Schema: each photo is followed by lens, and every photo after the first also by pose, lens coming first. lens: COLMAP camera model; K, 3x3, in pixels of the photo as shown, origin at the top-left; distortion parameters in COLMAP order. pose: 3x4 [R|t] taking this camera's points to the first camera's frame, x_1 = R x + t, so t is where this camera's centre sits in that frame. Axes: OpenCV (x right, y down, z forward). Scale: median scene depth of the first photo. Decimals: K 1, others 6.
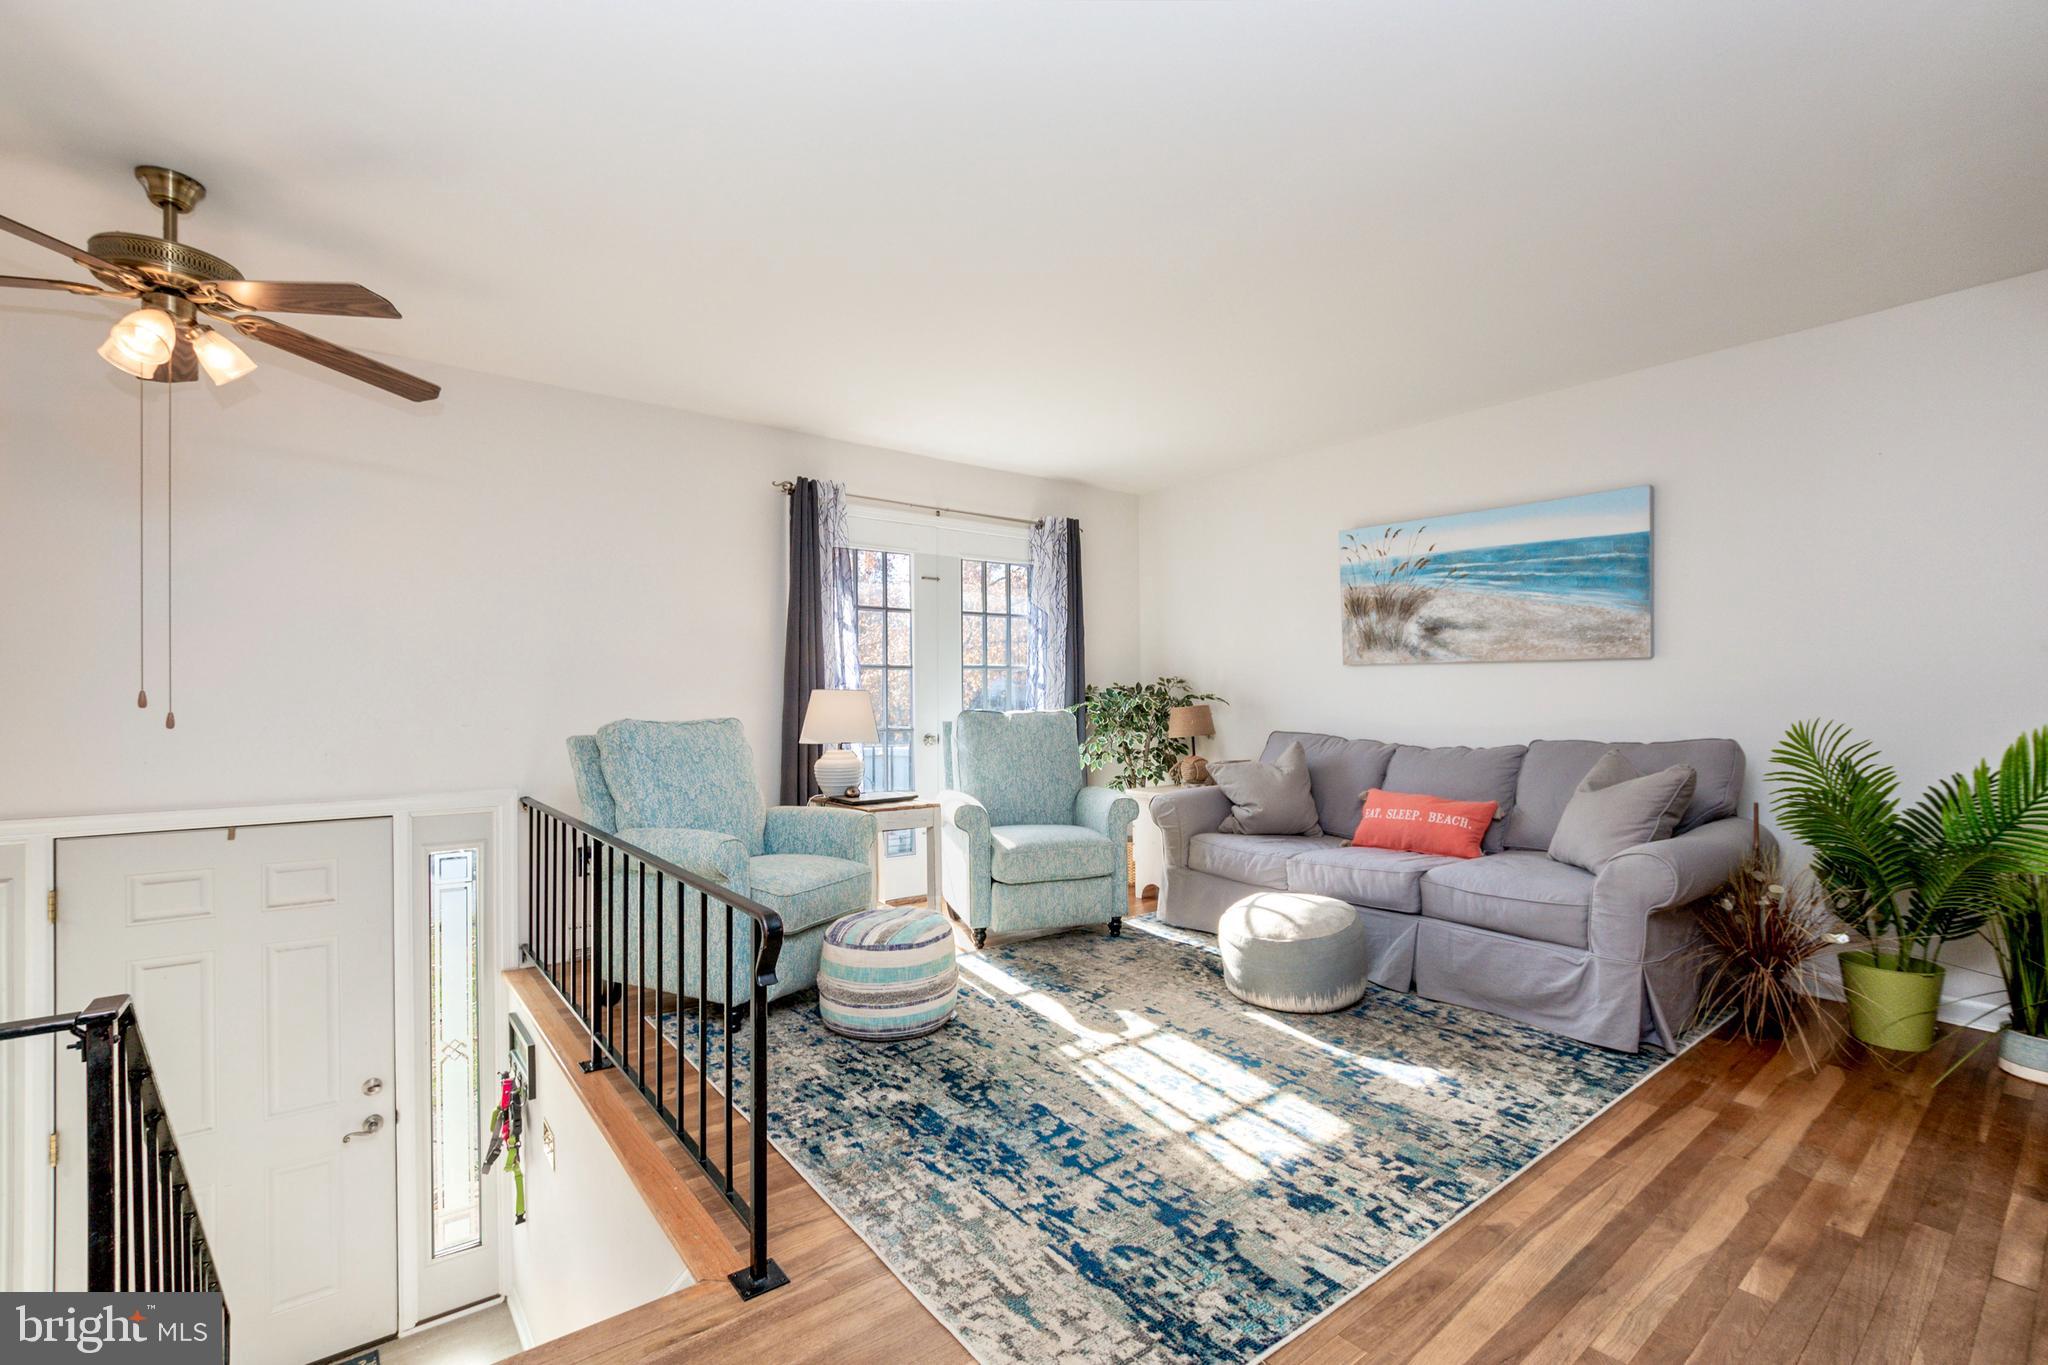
lens RADIAL K [[893.6, 0, 1025.8], [0, 893.6, 694.5], [0, 0, 1]] dist [-0.020582, 0.003252]
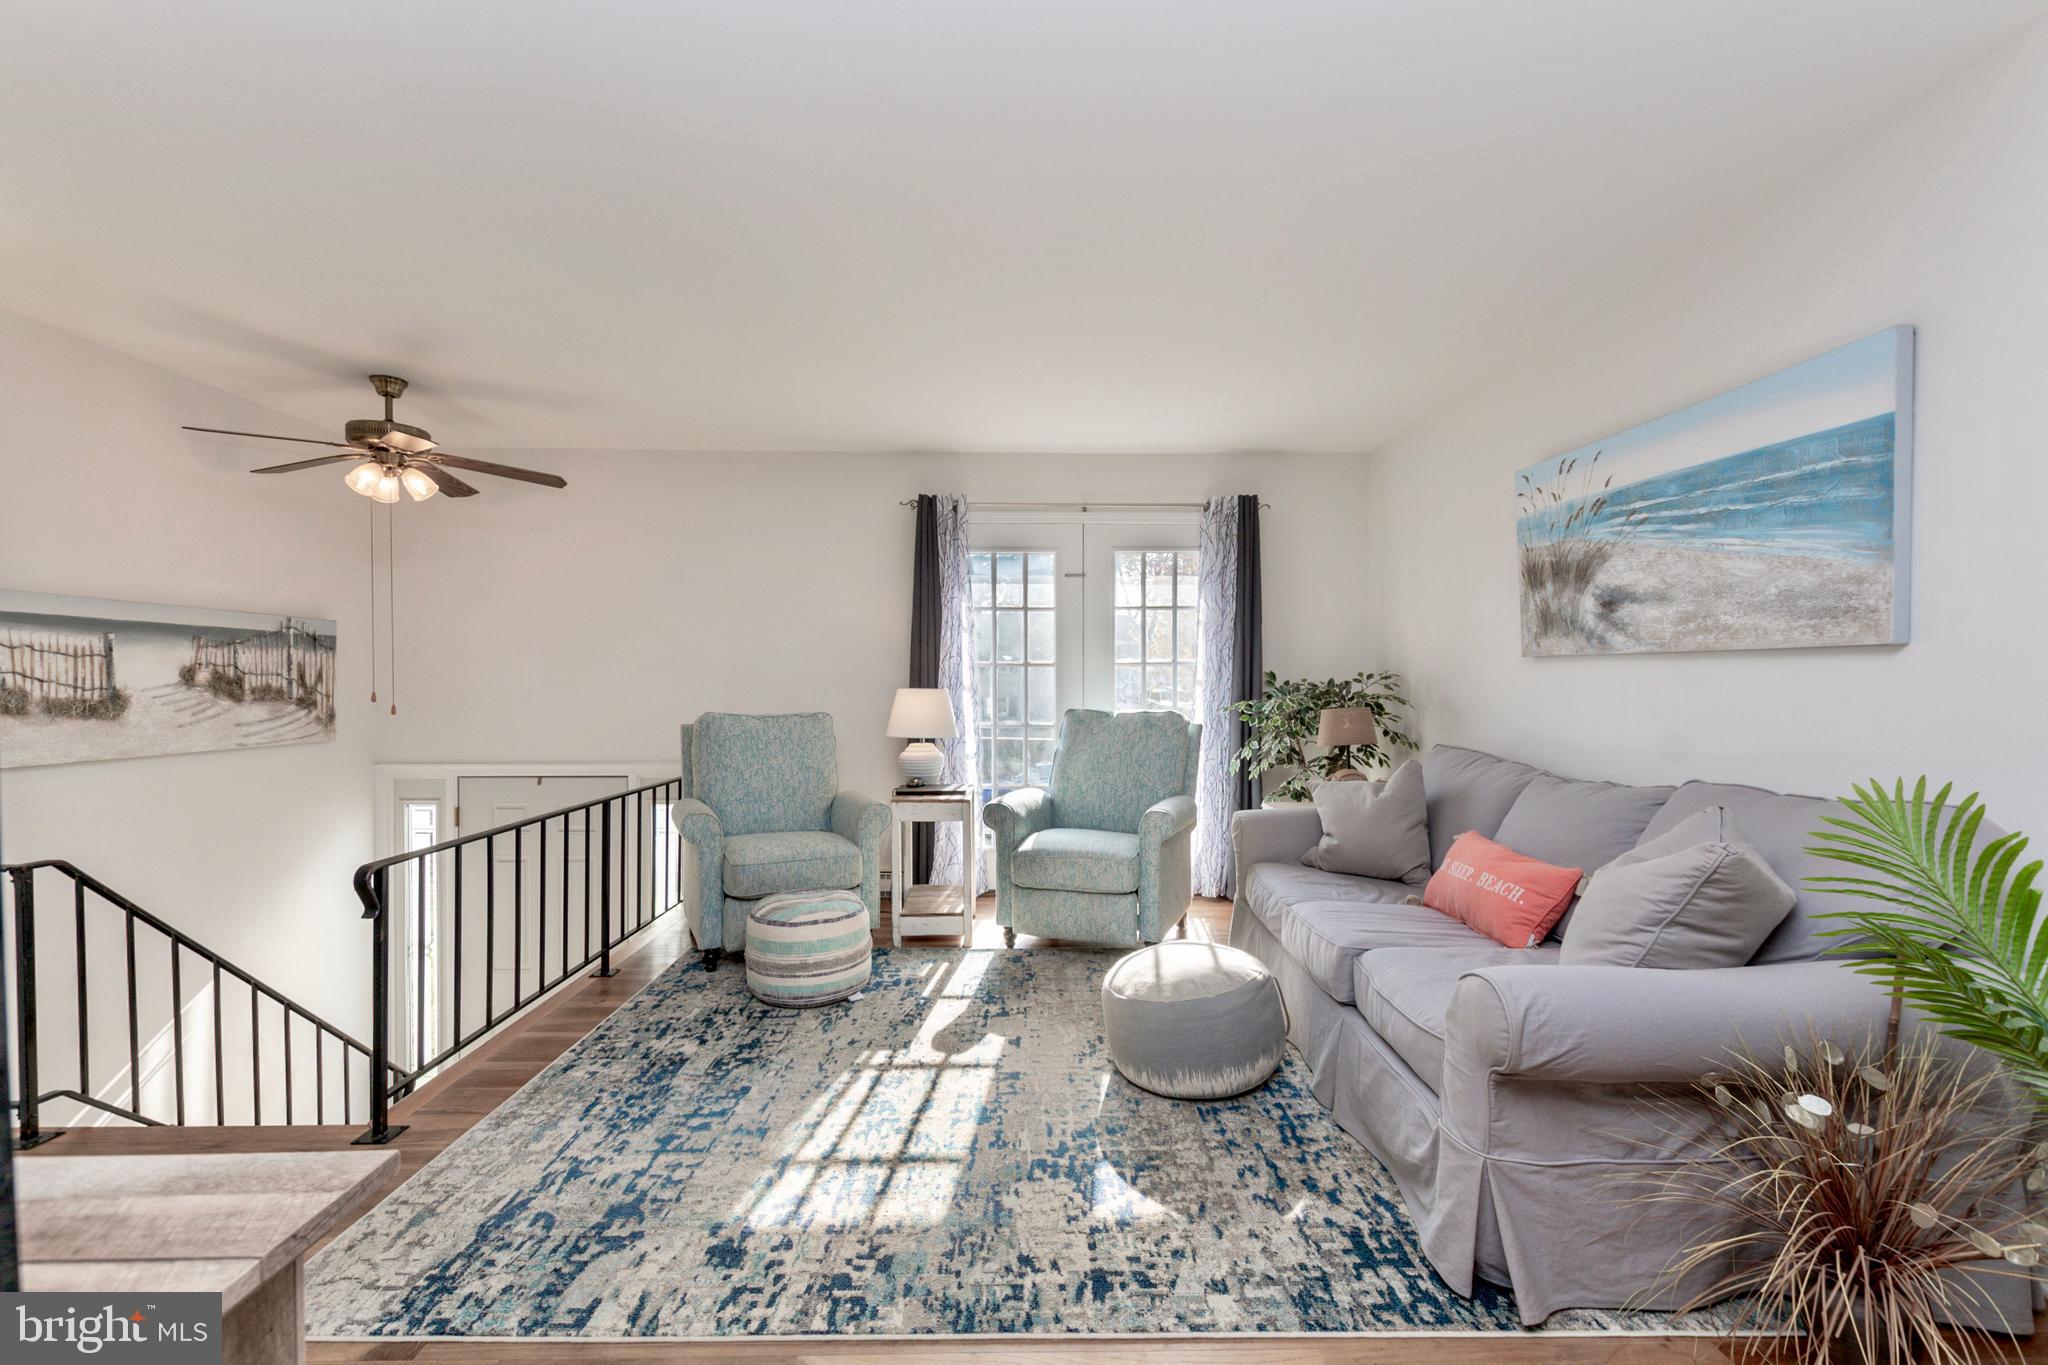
lens RADIAL K [[881.4, 0, 1026.2], [0, 881.4, 691.6], [0, 0, 1]] dist [0.009990, -0.000229]
pose [[0.797771, 0.010502, -0.602869, 0.759817], [-0.001707, 0.999884, 0.015159, -0.024787], [0.602958, -0.011064, 0.797696, 0.302016]]
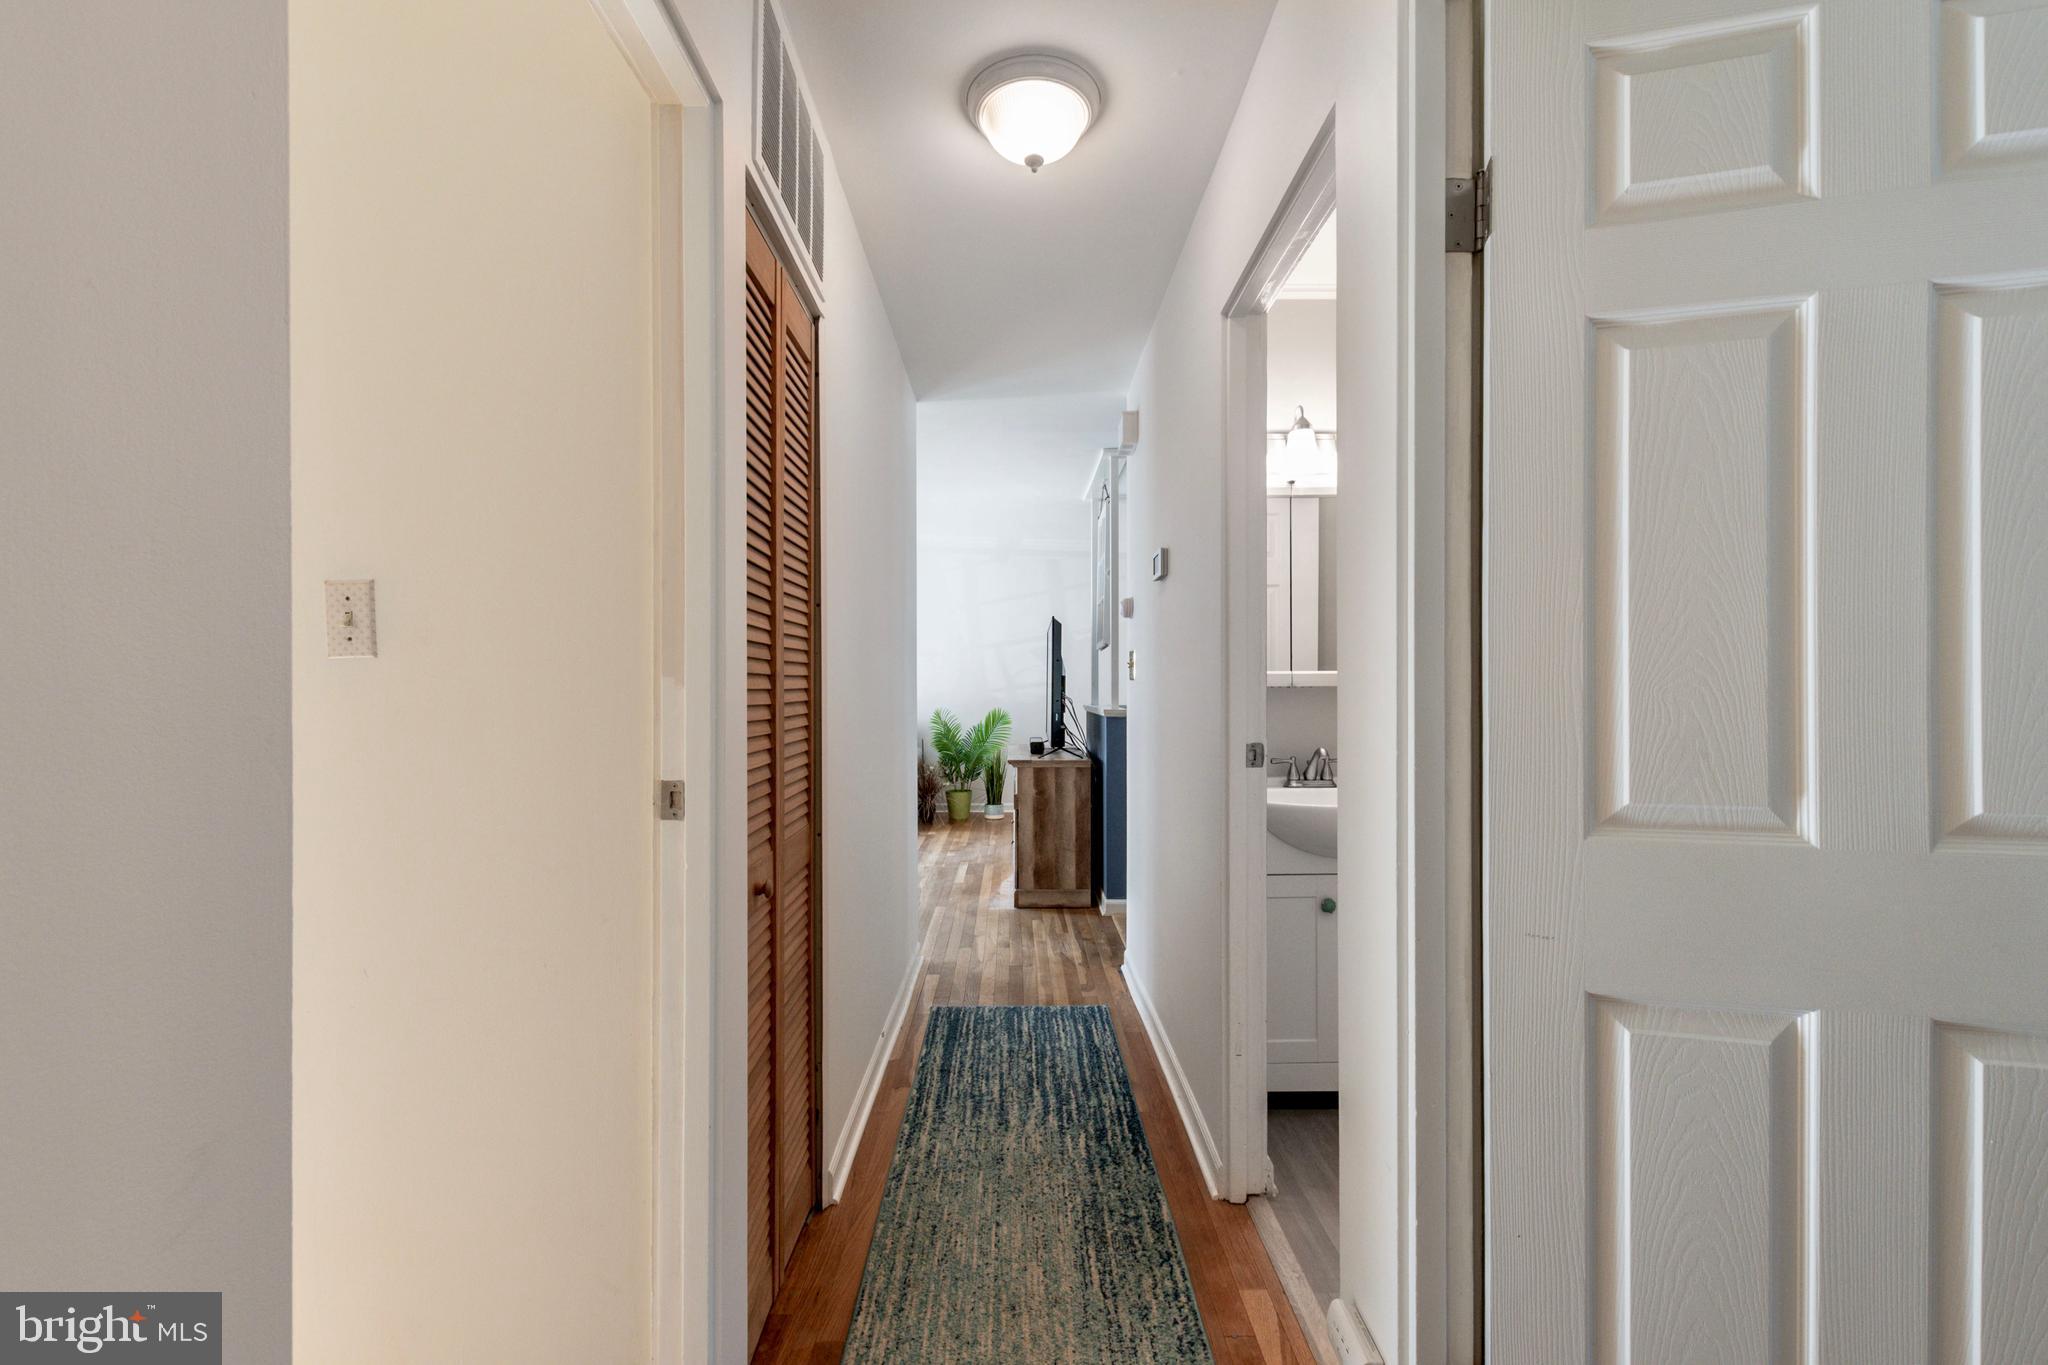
lens RADIAL K [[893.6, 0, 1025.8], [0, 893.6, 694.5], [0, 0, 1]] dist [-0.020582, 0.003252]
pose [[0.606375, -0.002024, 0.795176, -1.182837], [0.002064, 0.999997, 0.000971, -0.017446], [-0.795176, 0.001053, 0.606378, -0.931925]]
